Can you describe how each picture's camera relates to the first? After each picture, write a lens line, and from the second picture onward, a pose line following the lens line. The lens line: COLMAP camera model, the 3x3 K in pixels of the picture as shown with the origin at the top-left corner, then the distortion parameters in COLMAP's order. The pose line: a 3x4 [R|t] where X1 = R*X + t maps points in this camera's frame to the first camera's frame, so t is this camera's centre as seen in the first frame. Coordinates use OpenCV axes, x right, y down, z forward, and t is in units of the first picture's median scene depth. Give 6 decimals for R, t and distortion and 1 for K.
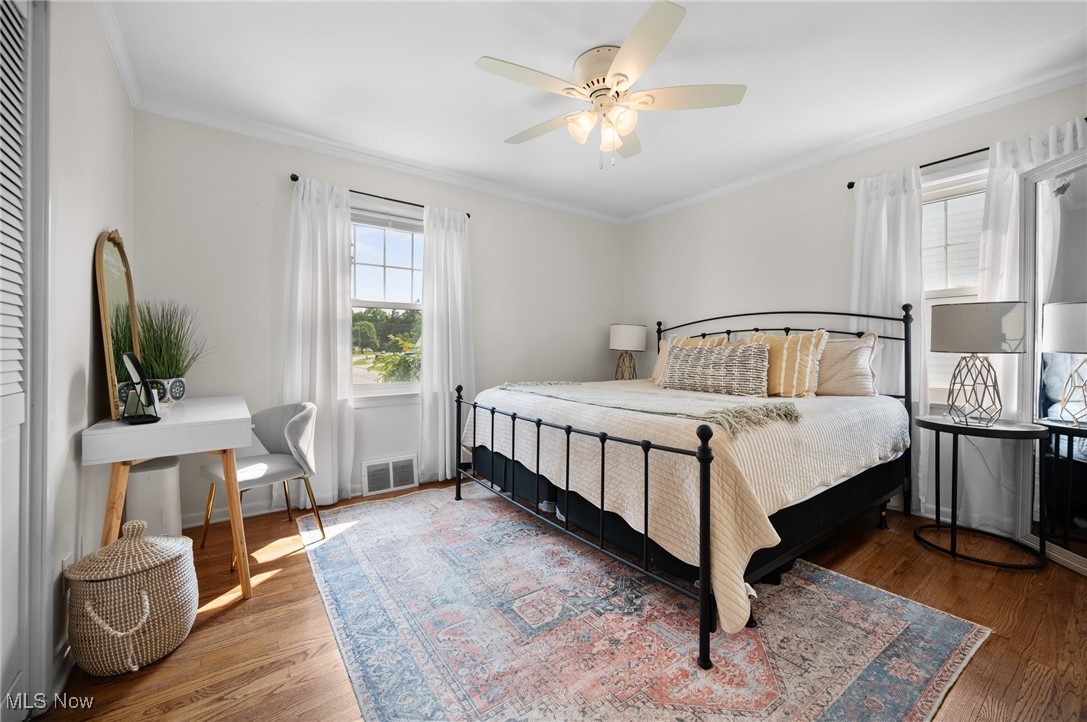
lens RADIAL K [[429.2, 0, 546.3], [0, 429.2, 363.5], [0, 0, 1]] dist [-0.001297, -0.000510]
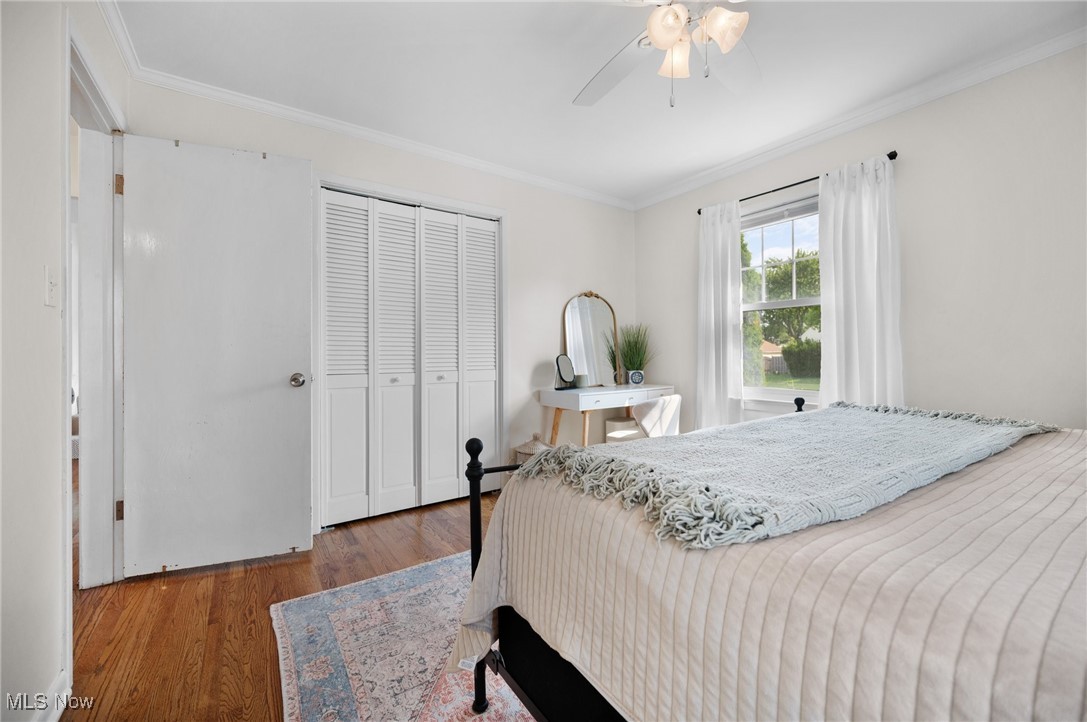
lens RADIAL K [[429.2, 0, 546.7], [0, 429.2, 358.2], [0, 0, 1]] dist [-0.001297, -0.000510]
pose [[-0.031422, 0.001893, -0.999504, 0.788269], [-0.003025, 0.999993, 0.001989, -0.015258], [0.999502, 0.003086, -0.031416, 0.730800]]
